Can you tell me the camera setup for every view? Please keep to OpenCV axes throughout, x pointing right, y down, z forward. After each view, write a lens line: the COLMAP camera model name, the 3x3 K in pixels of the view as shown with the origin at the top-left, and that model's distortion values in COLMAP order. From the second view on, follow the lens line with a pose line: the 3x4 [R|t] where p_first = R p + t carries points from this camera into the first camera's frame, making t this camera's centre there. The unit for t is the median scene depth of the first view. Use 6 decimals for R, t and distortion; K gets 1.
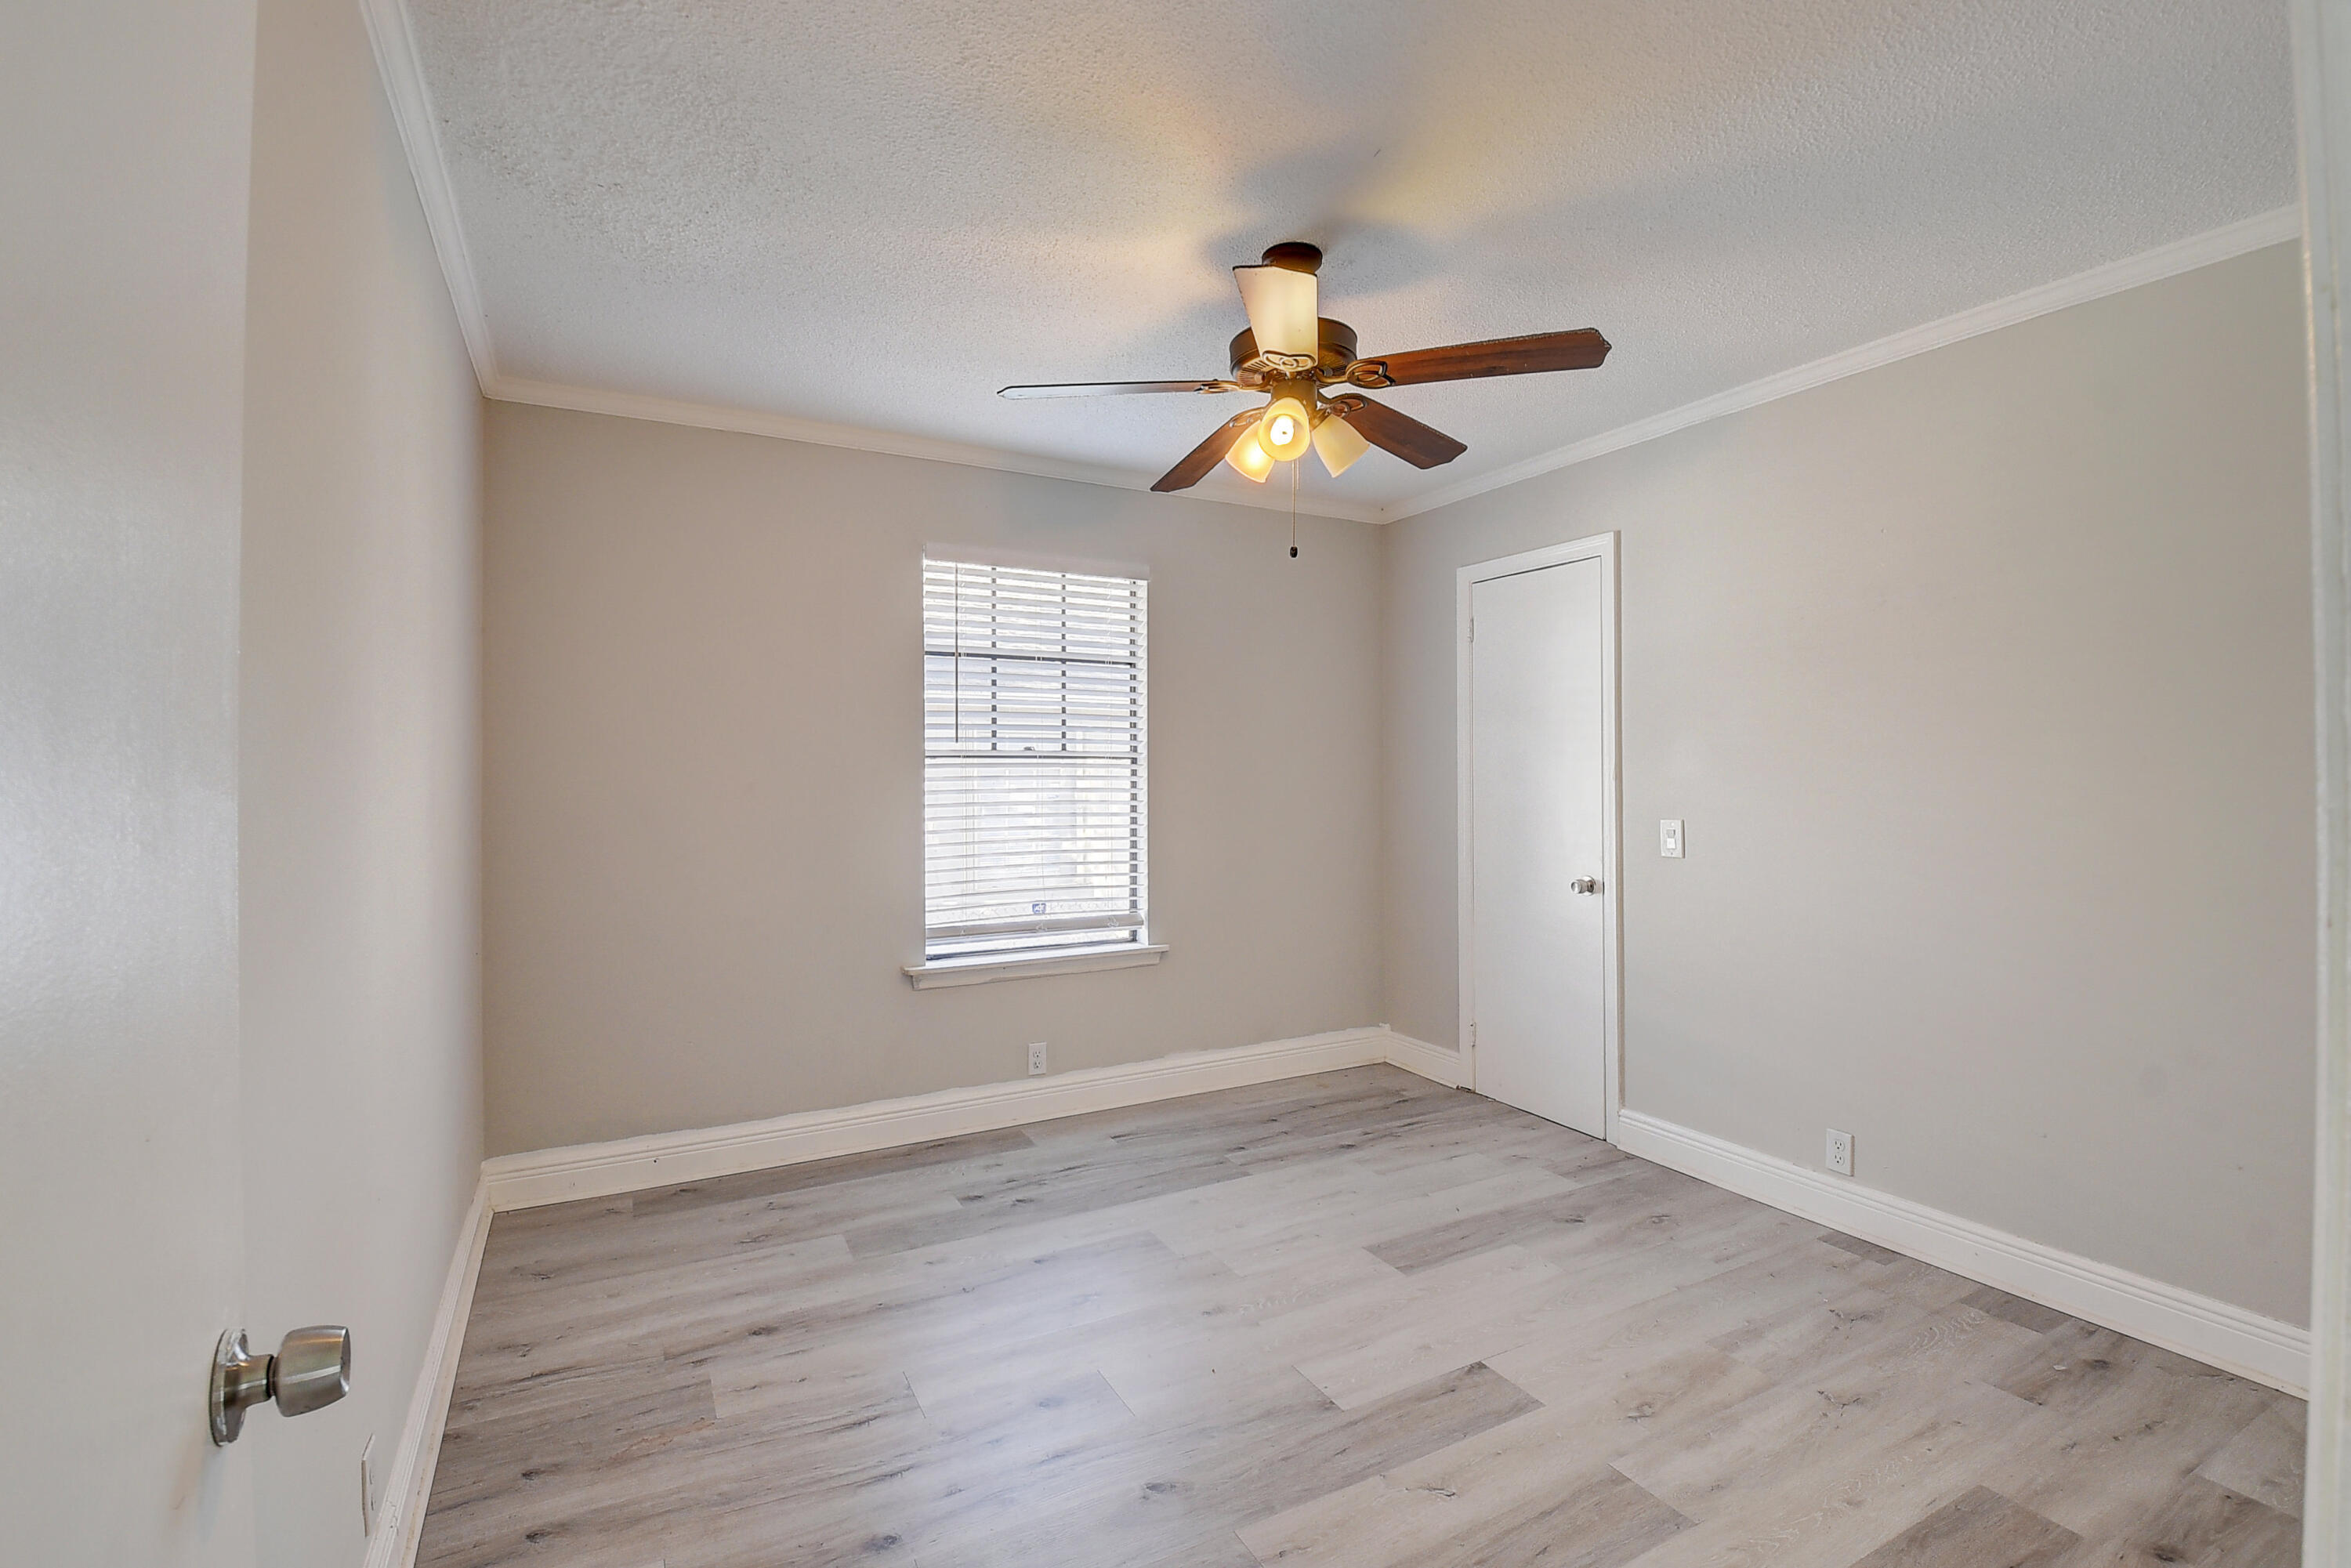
lens RADIAL K [[1047.3, 0, 1160.1], [0, 1047.3, 768.1], [0, 0, 1]] dist [0.006955, -0.017937]
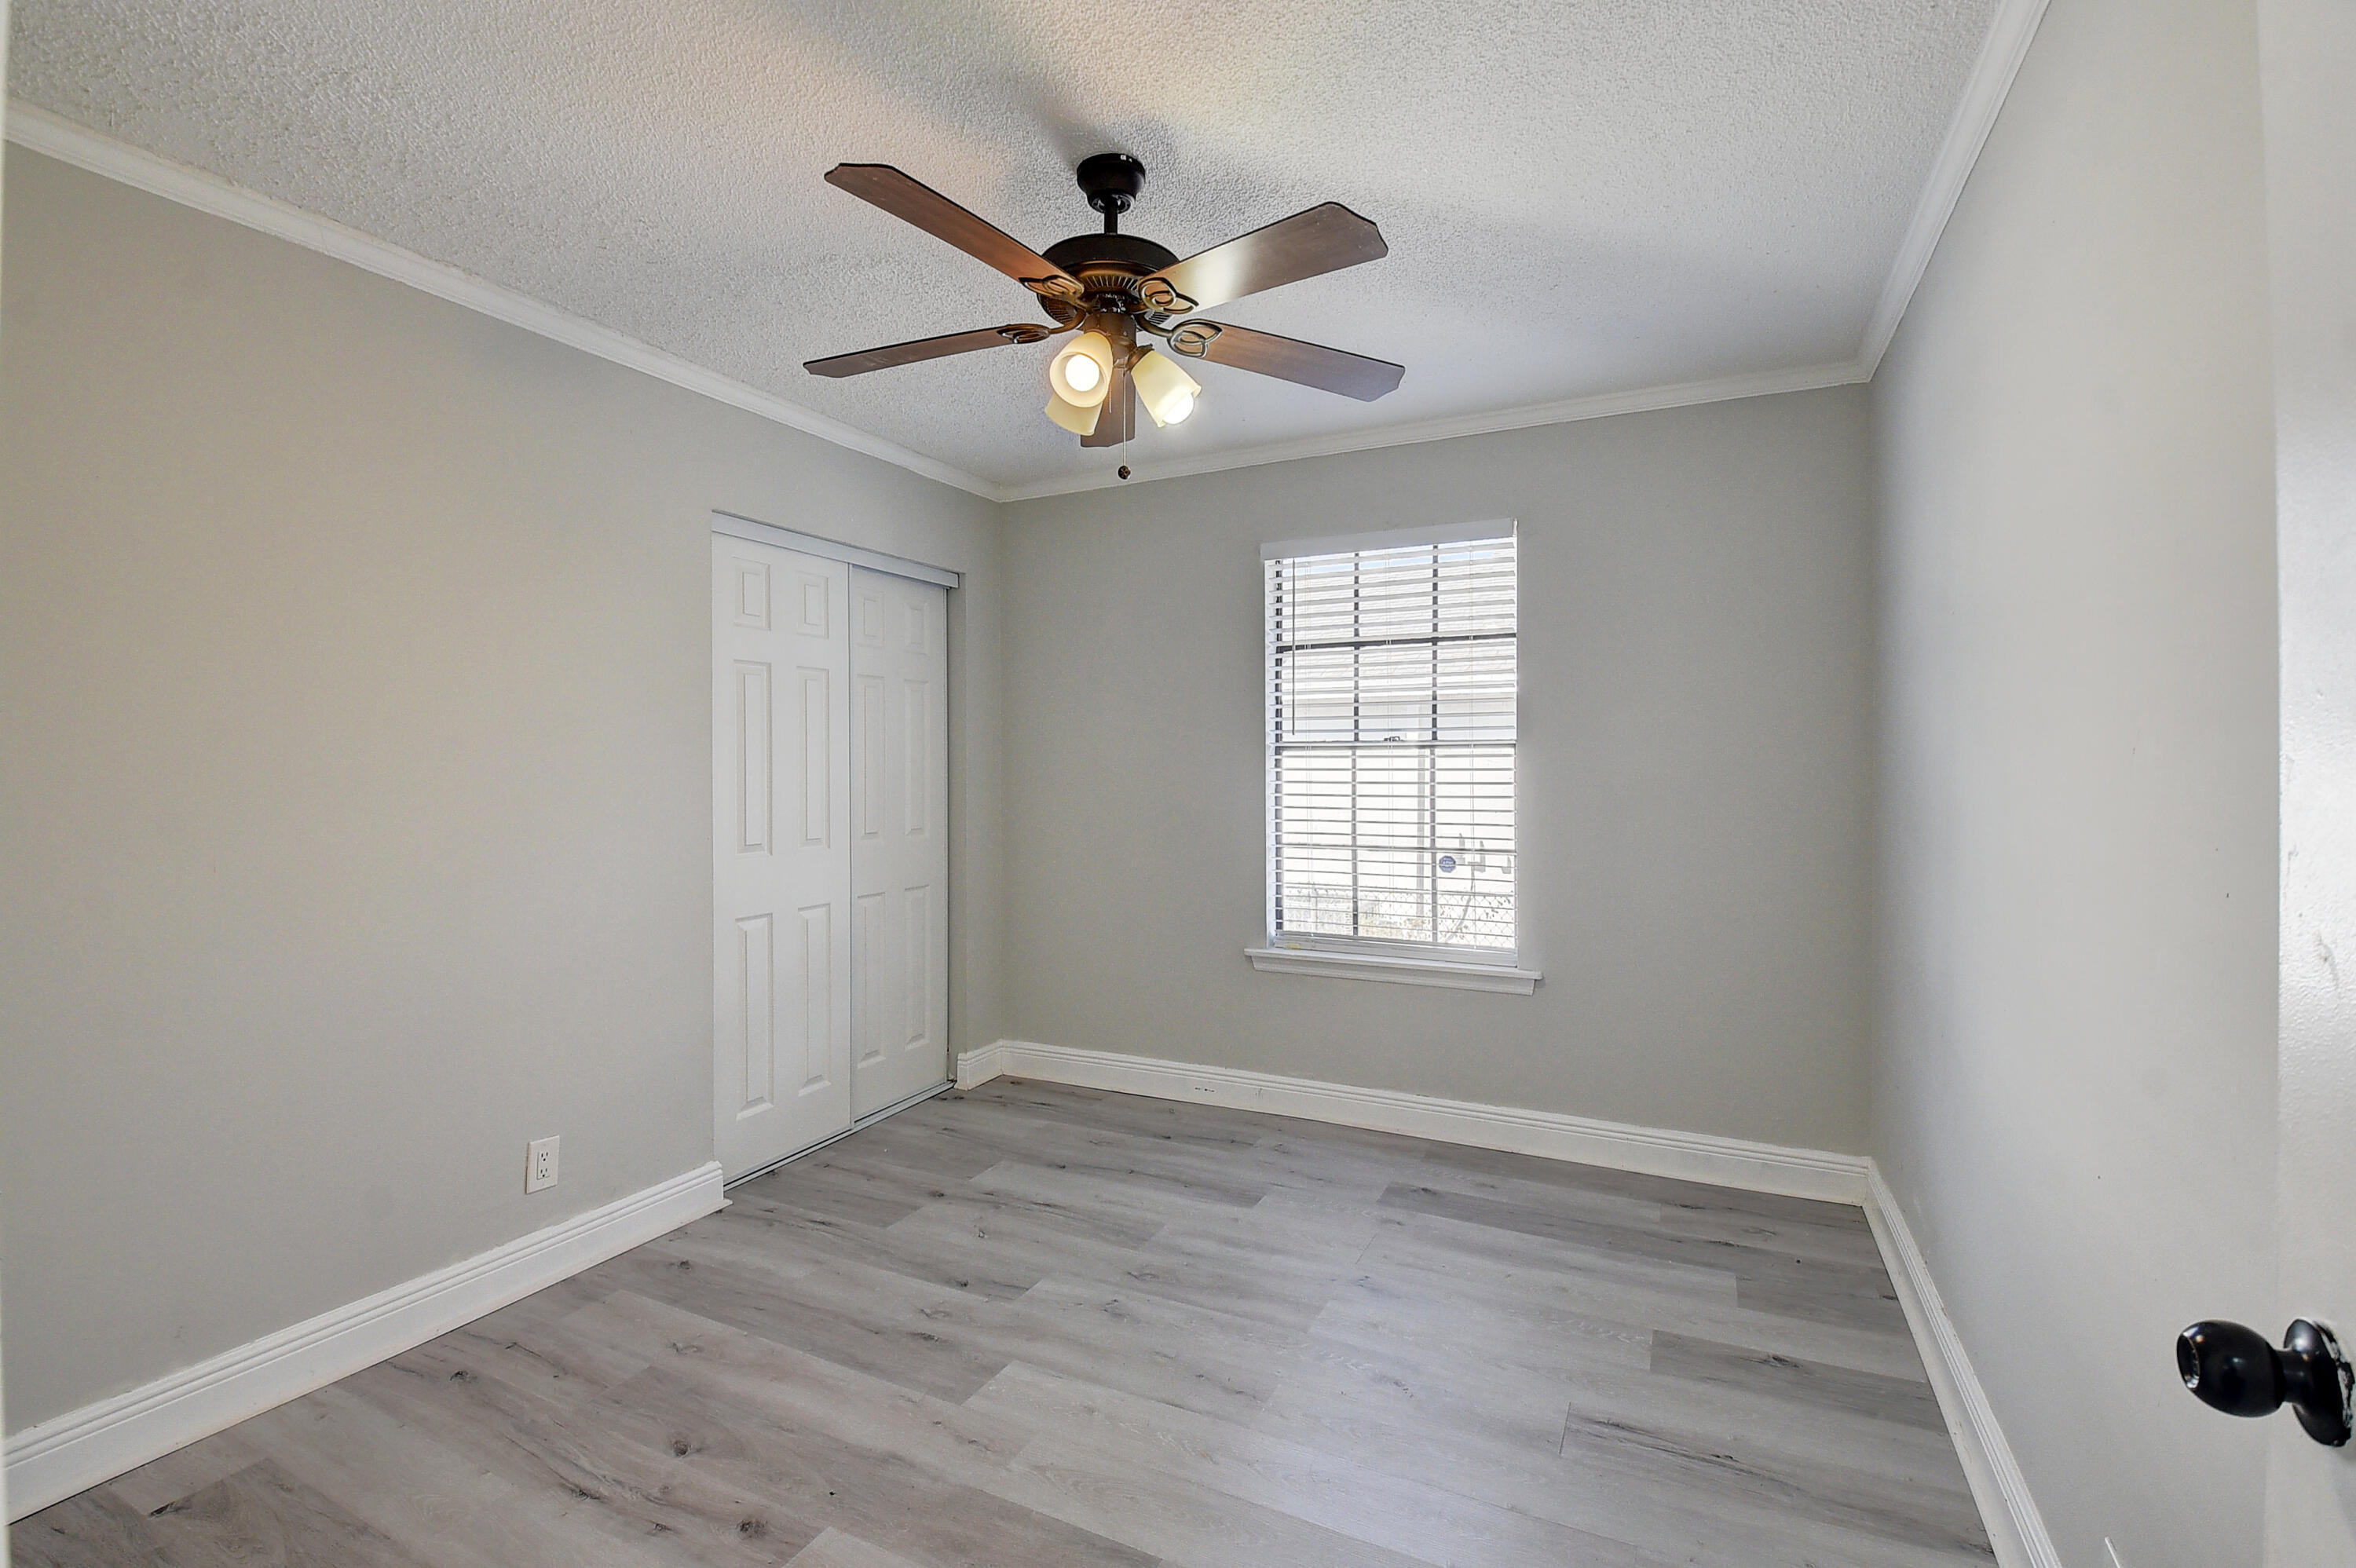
lens RADIAL K [[1049.5, 0, 1172.6], [0, 1049.5, 783.8], [0, 0, 1]] dist [0.006955, -0.017937]
pose [[0.571475, 0.013339, -0.820511, 0.537805], [0.005715, 0.999779, 0.020233, 0.001847], [0.820600, -0.016252, 0.571272, 0.299570]]
